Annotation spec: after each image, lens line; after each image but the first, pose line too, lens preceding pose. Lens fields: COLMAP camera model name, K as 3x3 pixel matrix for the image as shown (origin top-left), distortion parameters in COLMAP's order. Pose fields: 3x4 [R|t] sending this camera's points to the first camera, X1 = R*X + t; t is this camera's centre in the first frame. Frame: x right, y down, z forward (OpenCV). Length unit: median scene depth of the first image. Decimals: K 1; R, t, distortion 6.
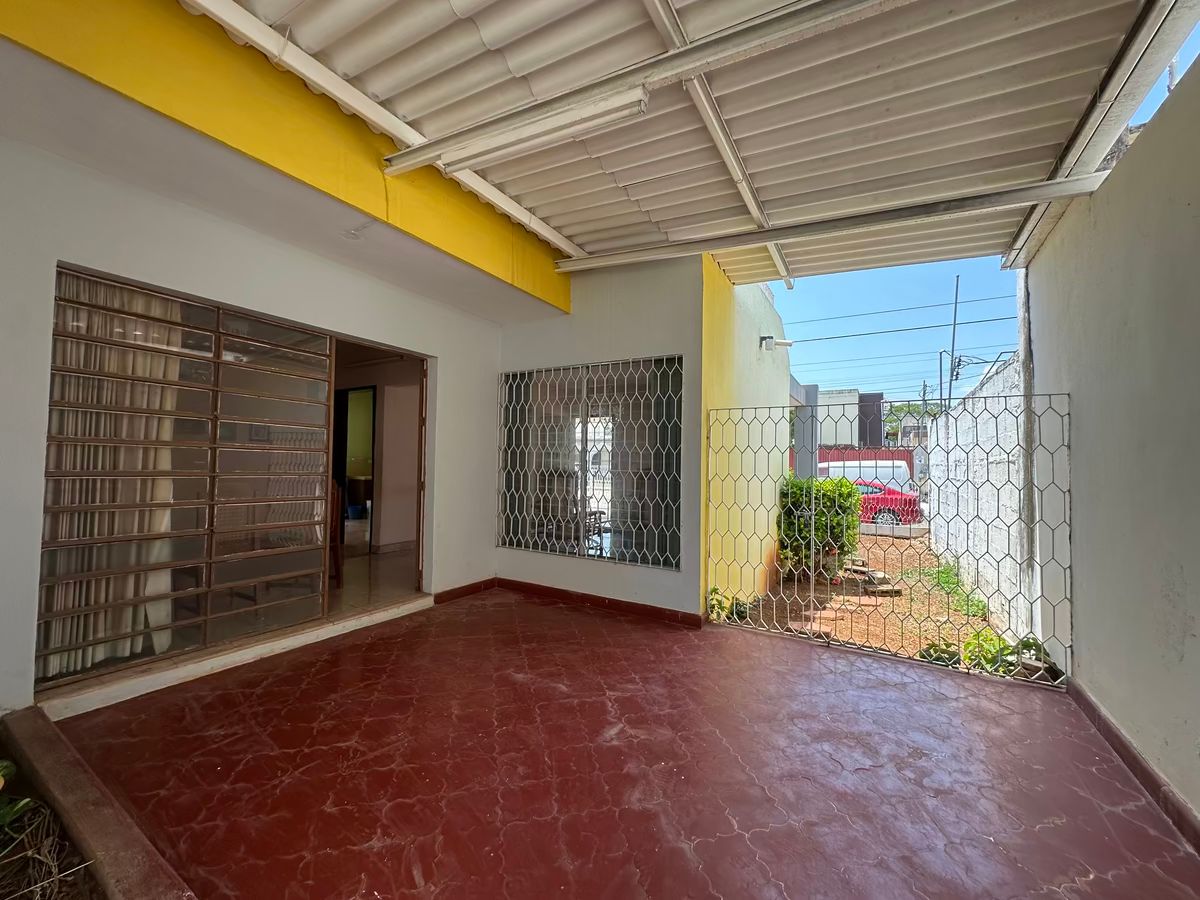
lens RADIAL K [[480.7, 0, 606.0], [0, 480.7, 452.0], [0, 0, 1]] dist [-0.000917, -0.000133]
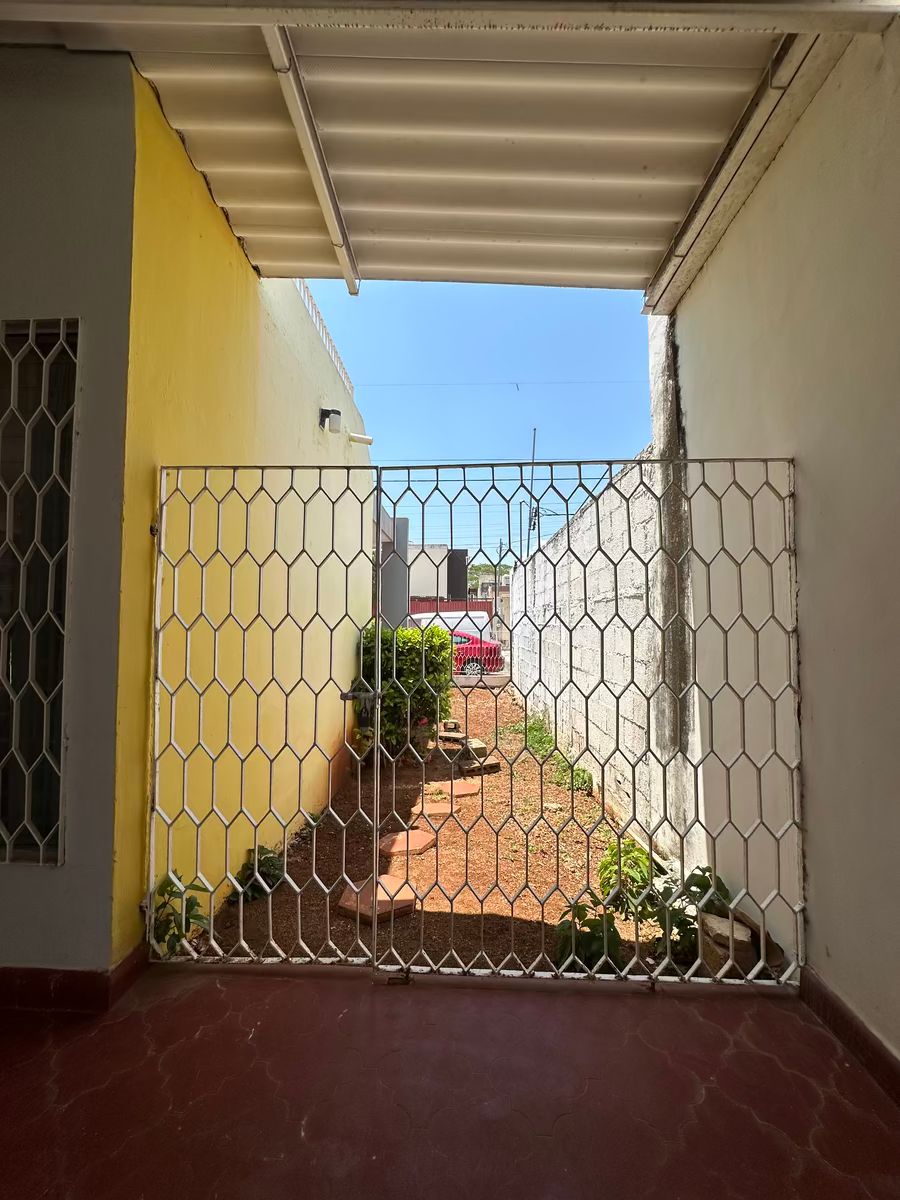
lens RADIAL K [[480.7, 0, 454.2], [0, 480.7, 601.8], [0, 0, 1]] dist [-0.000917, -0.000133]
pose [[0.877709, 0.005991, 0.479156, 0.216481], [-0.001008, 0.999943, -0.010657, 0.034225], [-0.479192, 0.008870, 0.877665, 0.440591]]
